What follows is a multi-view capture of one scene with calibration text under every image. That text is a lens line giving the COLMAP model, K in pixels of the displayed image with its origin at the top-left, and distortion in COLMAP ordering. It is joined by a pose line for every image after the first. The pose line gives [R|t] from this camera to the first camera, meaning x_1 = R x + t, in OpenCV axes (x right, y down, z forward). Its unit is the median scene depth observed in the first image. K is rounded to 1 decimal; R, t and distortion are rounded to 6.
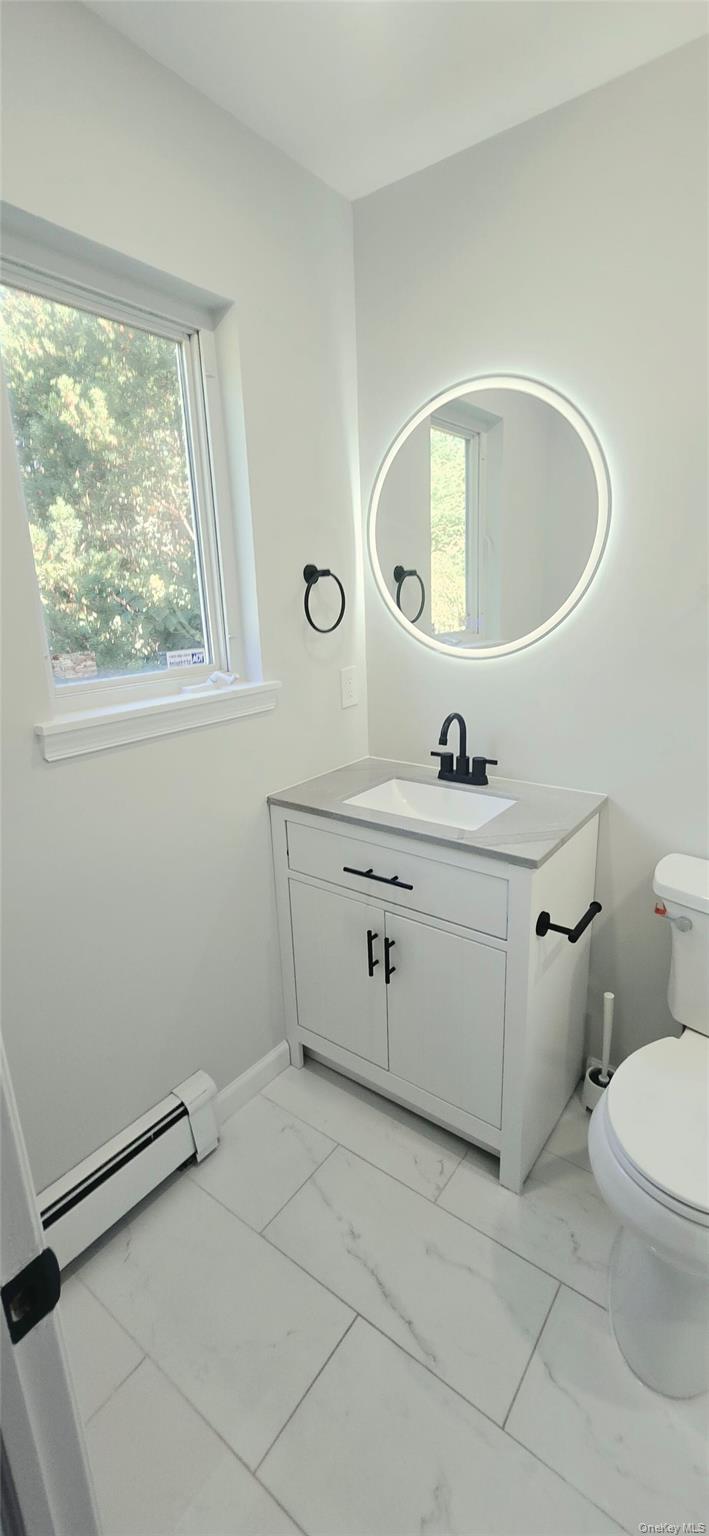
lens RADIAL K [[632.4, 0, 354.2], [0, 632.4, 765.2], [0, 0, 1]] dist [0.003392, 0.001428]
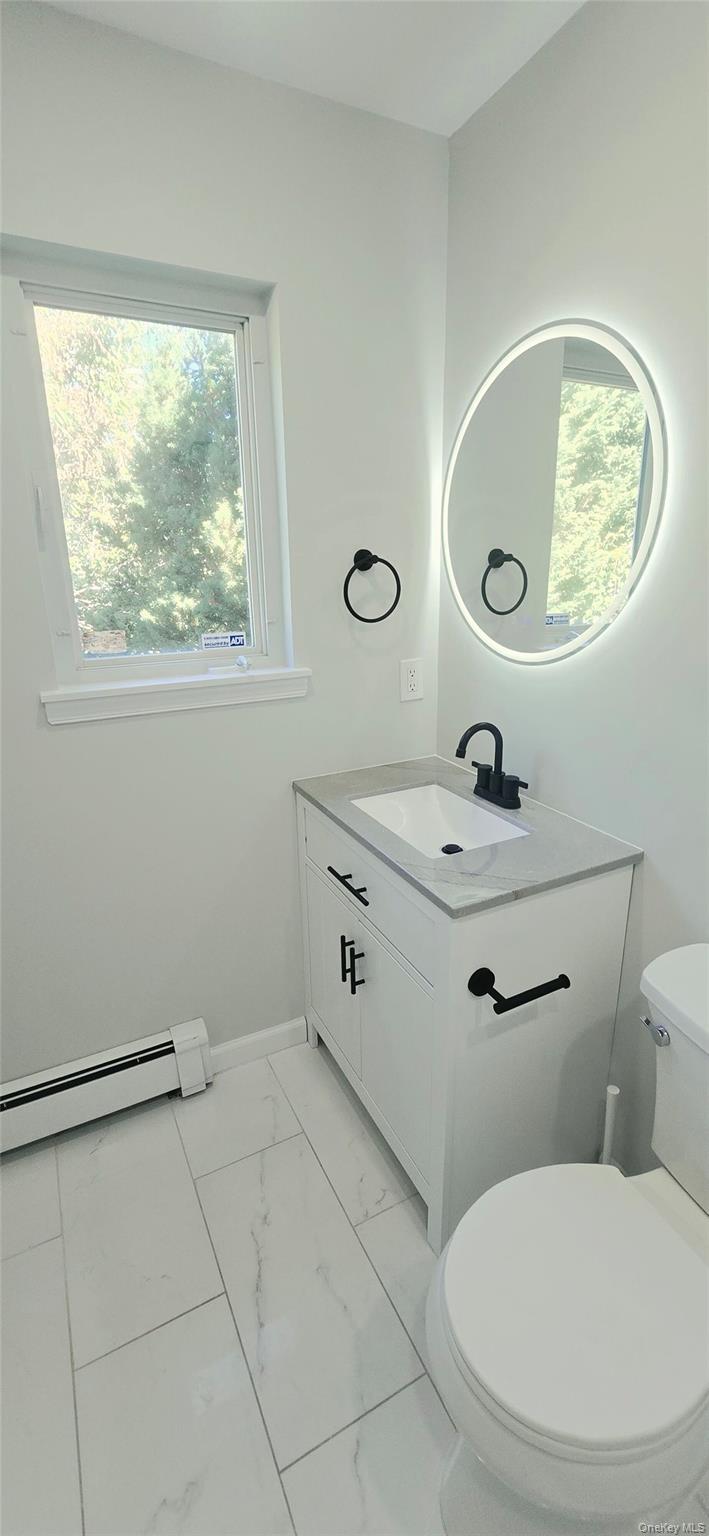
lens RADIAL K [[632.4, 0, 355.0], [0, 632.4, 763.6], [0, 0, 1]] dist [0.003392, 0.001428]
pose [[0.897911, 0.152122, -0.413055, 0.393888], [-0.131959, 0.988252, 0.077103, -0.075358], [0.419932, -0.014725, 0.907436, 0.130002]]
